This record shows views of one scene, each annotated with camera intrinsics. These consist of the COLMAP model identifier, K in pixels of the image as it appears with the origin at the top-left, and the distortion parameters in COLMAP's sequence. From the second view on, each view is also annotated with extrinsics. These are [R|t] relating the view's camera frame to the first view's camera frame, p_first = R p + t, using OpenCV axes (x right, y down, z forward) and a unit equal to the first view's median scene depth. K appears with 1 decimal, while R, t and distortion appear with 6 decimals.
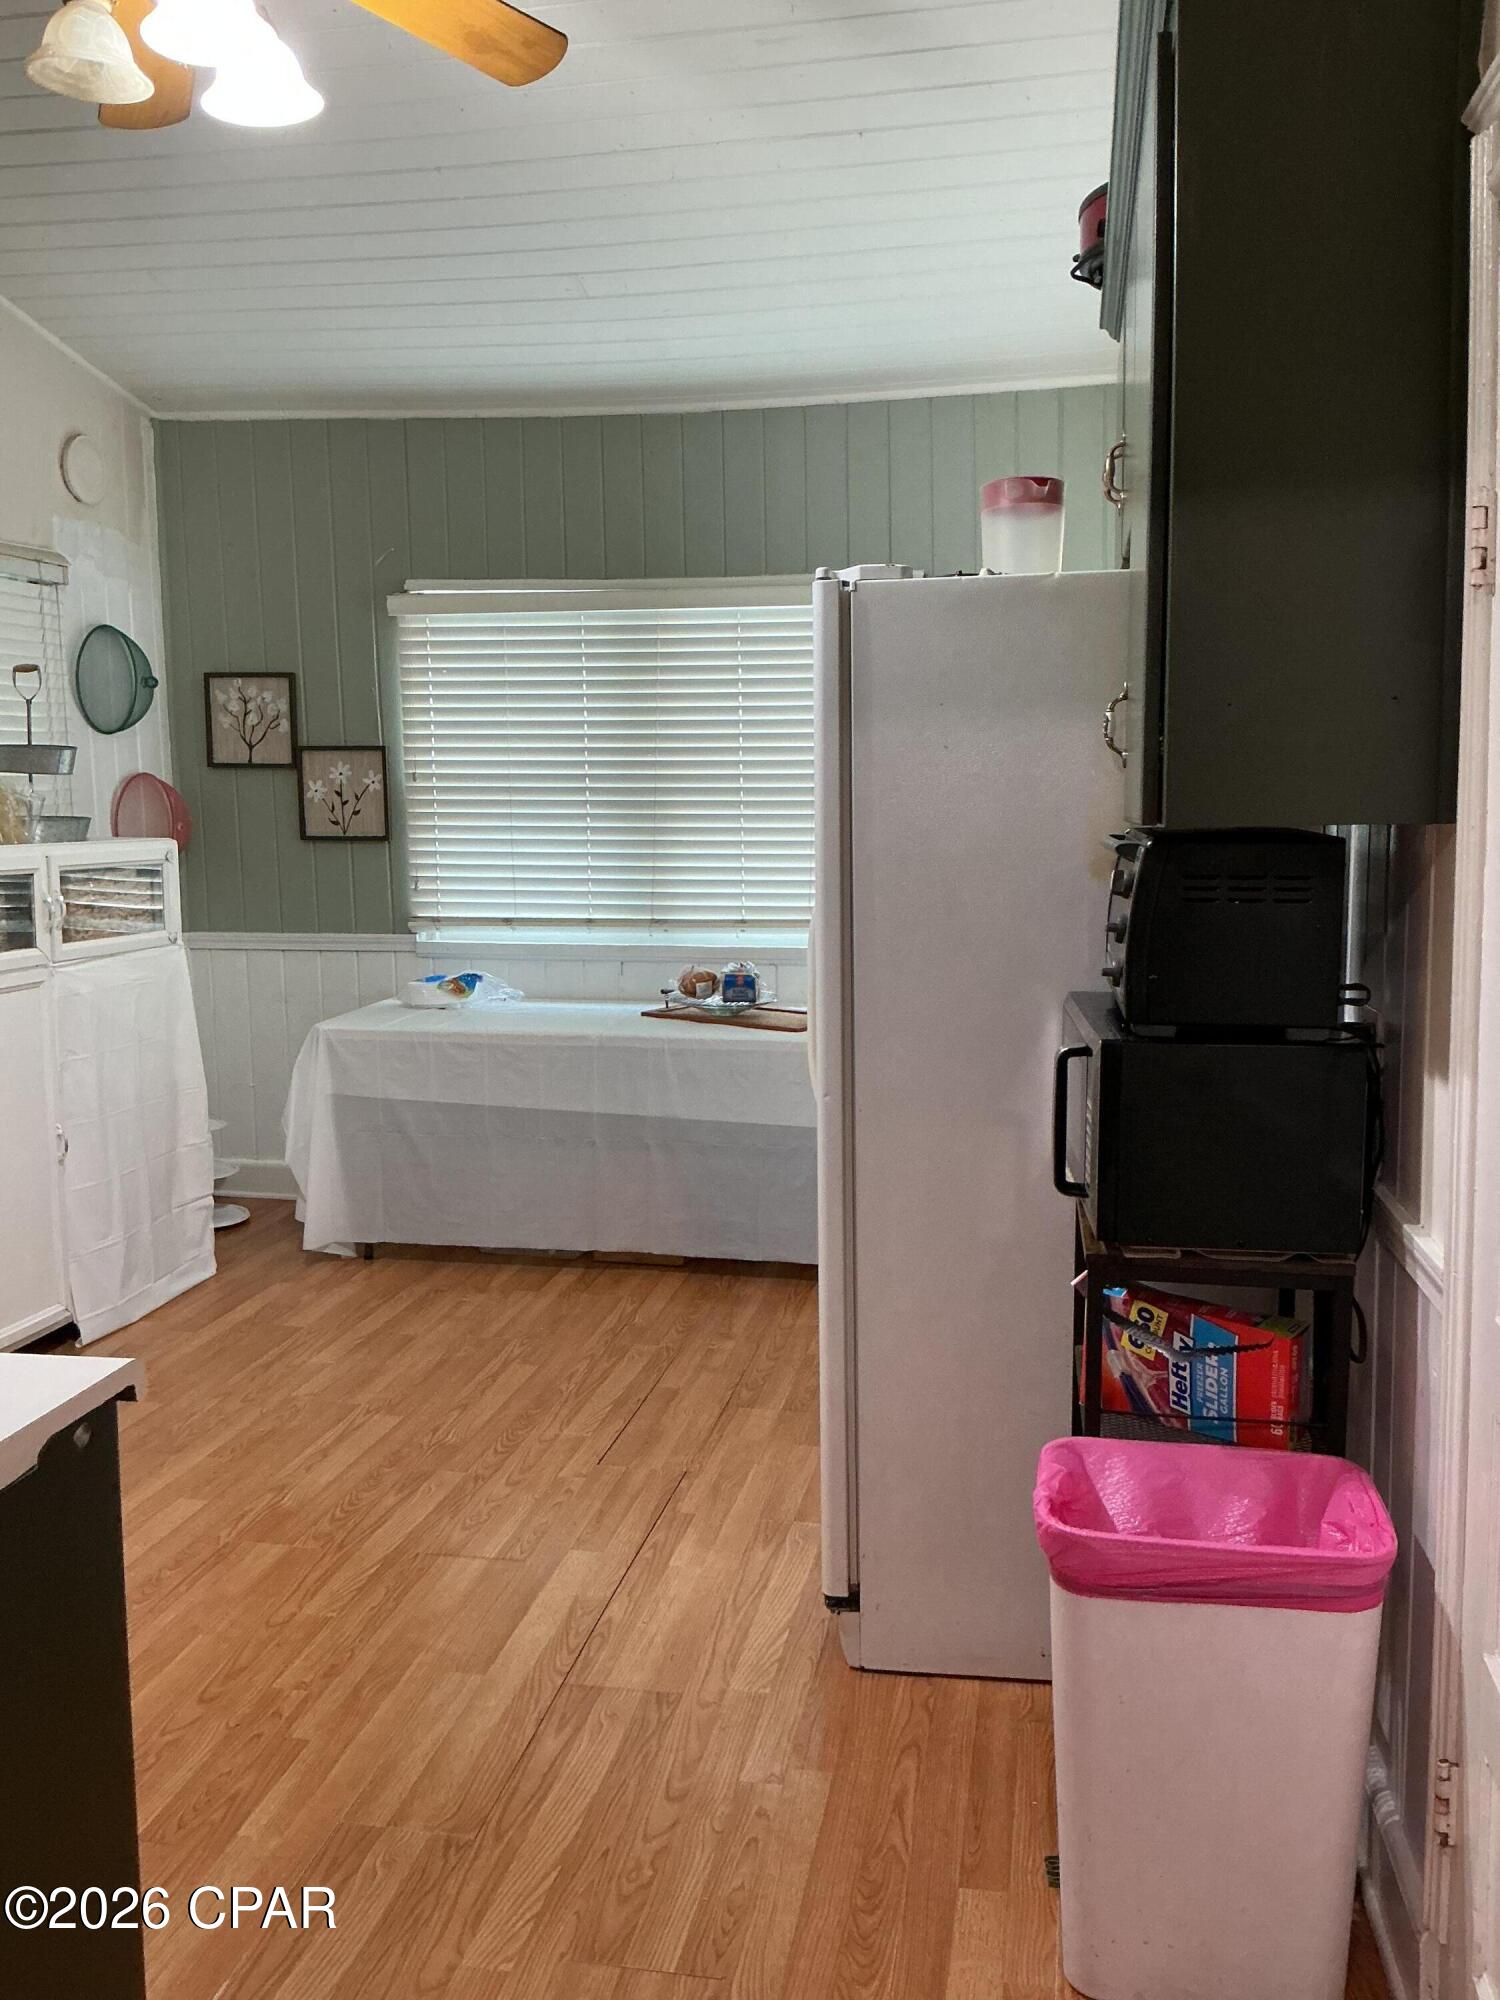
lens RADIAL K [[1657.4, 0, 739.2], [0, 1657.4, 998.4], [0, 0, 1]] dist [0.063770, -0.143316]
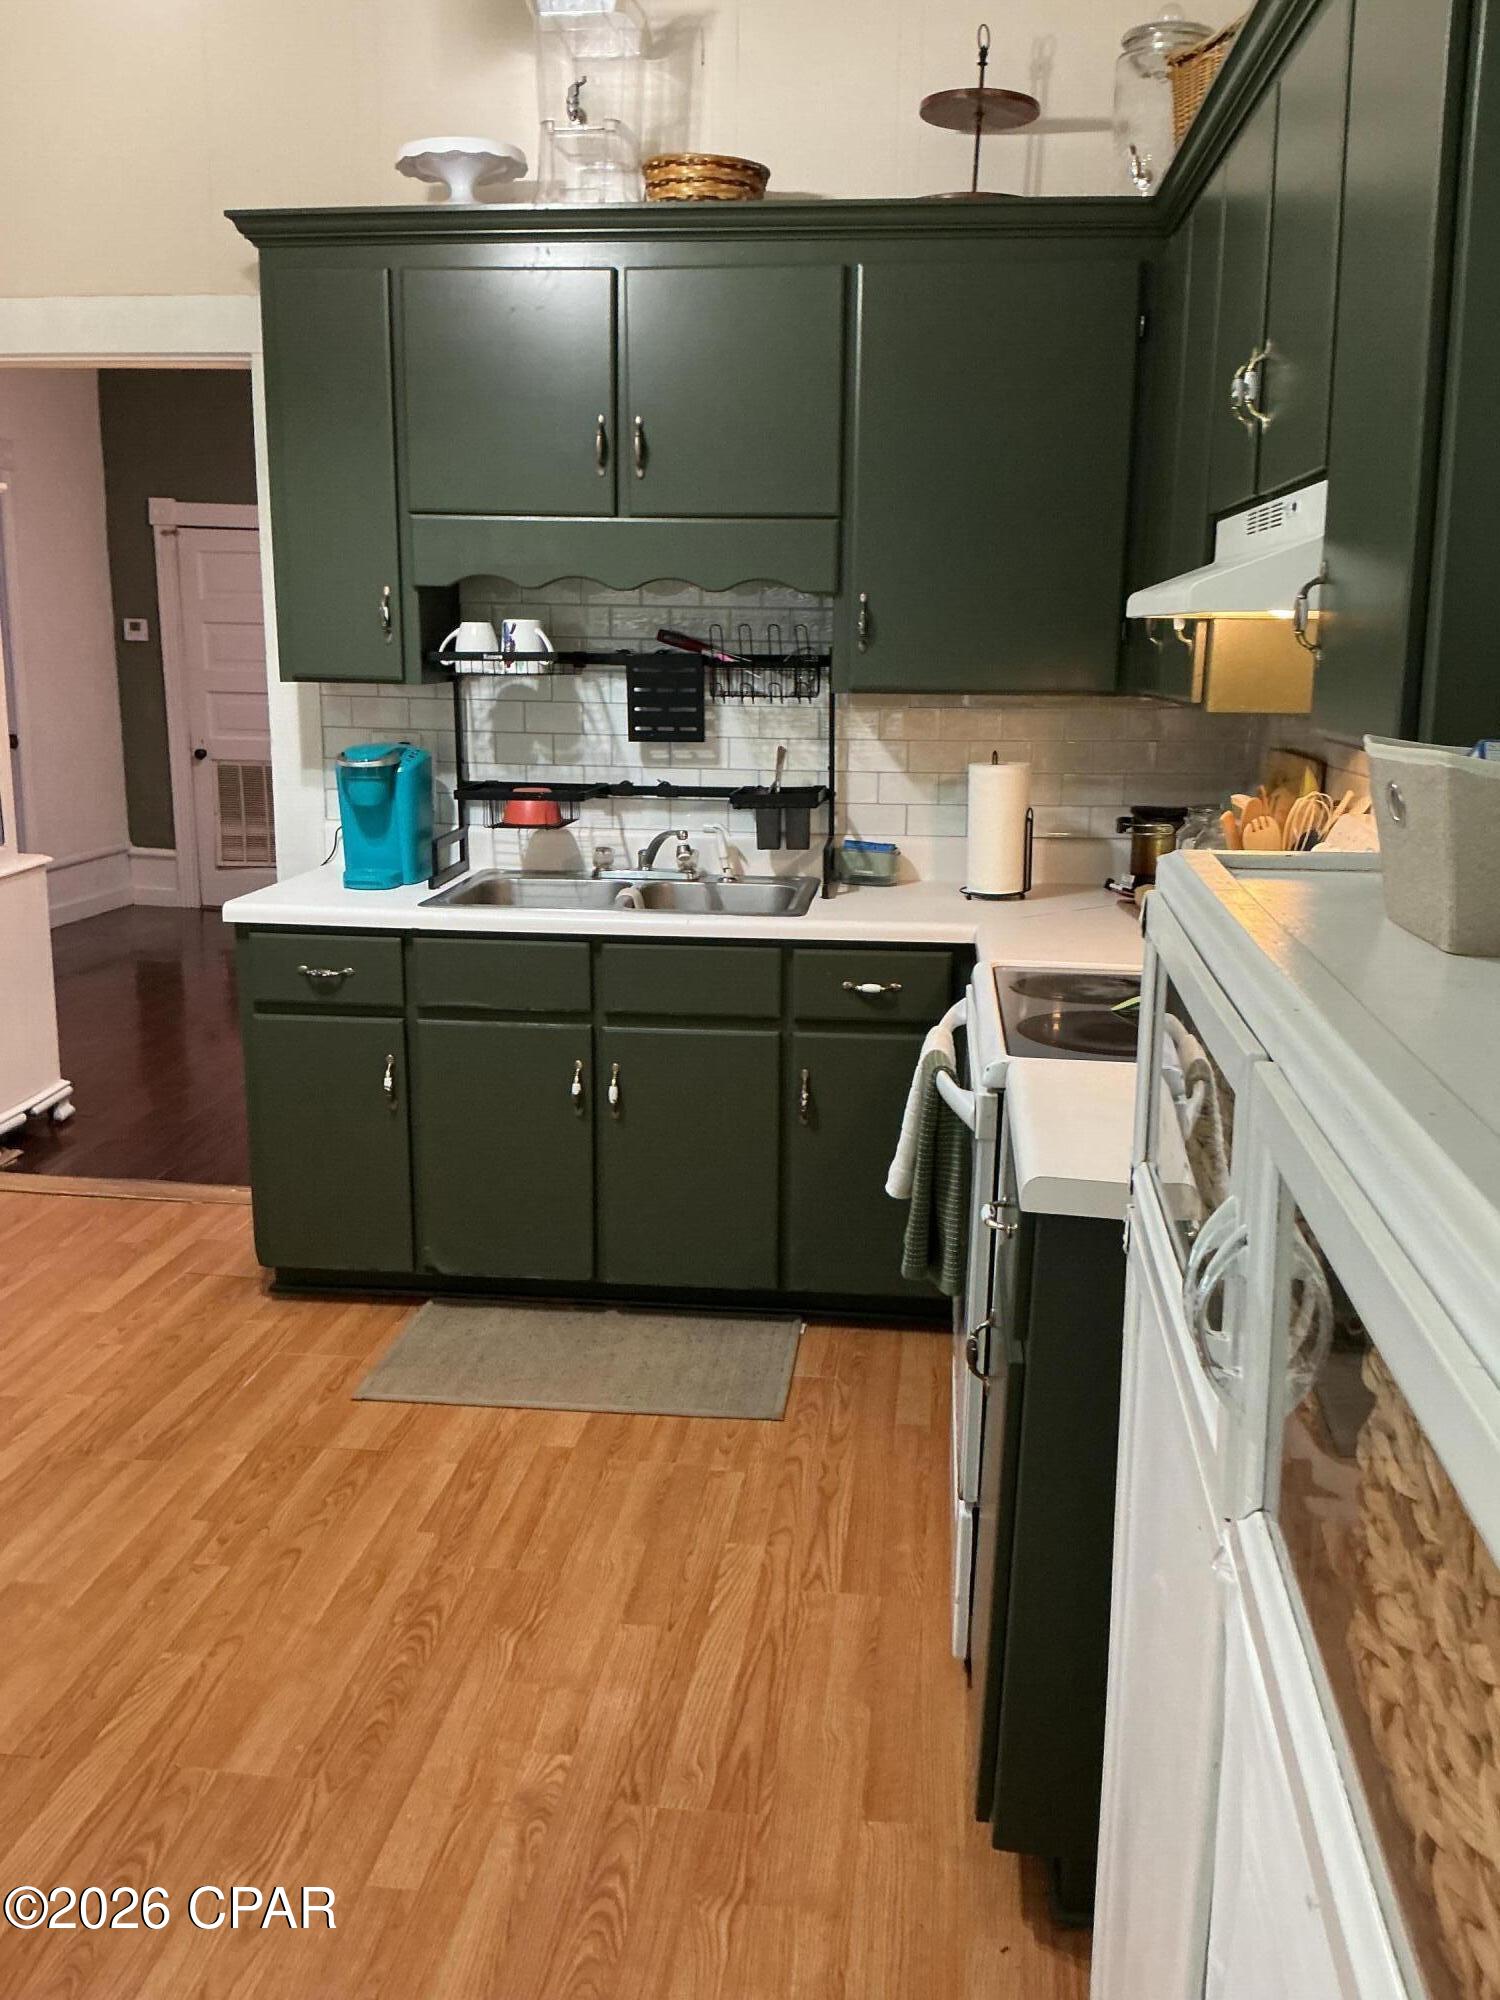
lens RADIAL K [[1684.0, 0, 757.4], [0, 1684.0, 1007.3], [0, 0, 1]] dist [0.162407, -0.363559]
pose [[-0.997932, 0.023363, -0.059889, -0.333115], [0.002527, 0.945160, 0.326597, -0.150553], [0.064235, 0.325771, -0.943264, 1.155079]]
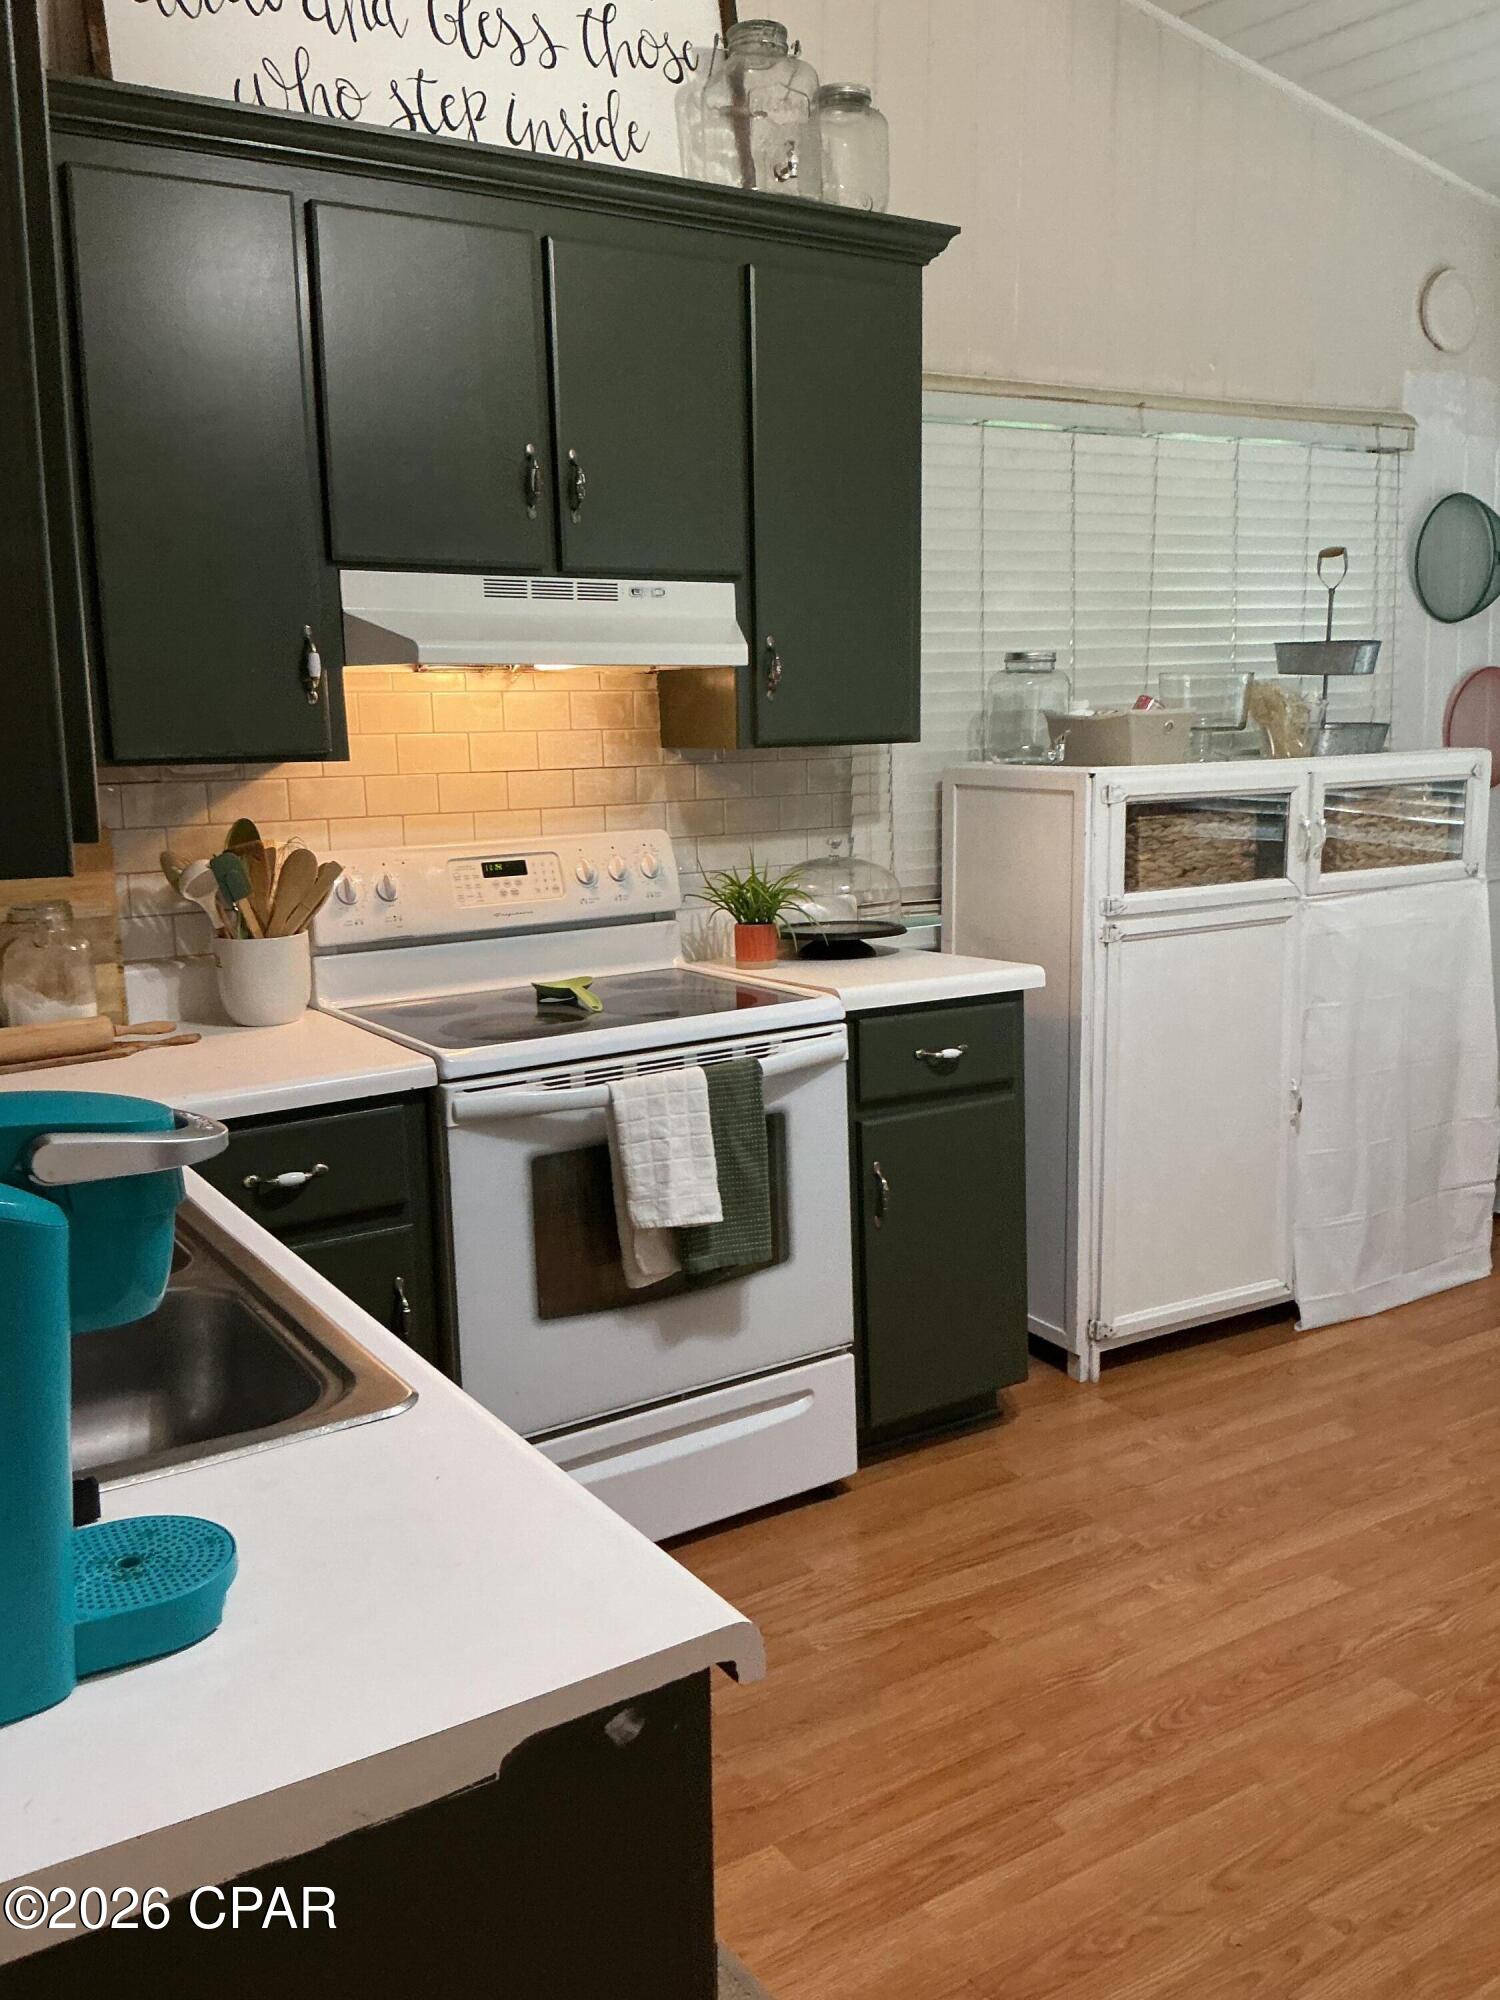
lens RADIAL K [[1657.4, 0, 739.2], [0, 1657.4, 998.4], [0, 0, 1]] dist [0.063770, -0.143316]
pose [[0.675329, 0.117010, -0.728176, 0.027199], [-0.069915, 0.993045, 0.094730, -0.028991], [0.734196, -0.013064, 0.678812, 0.188834]]
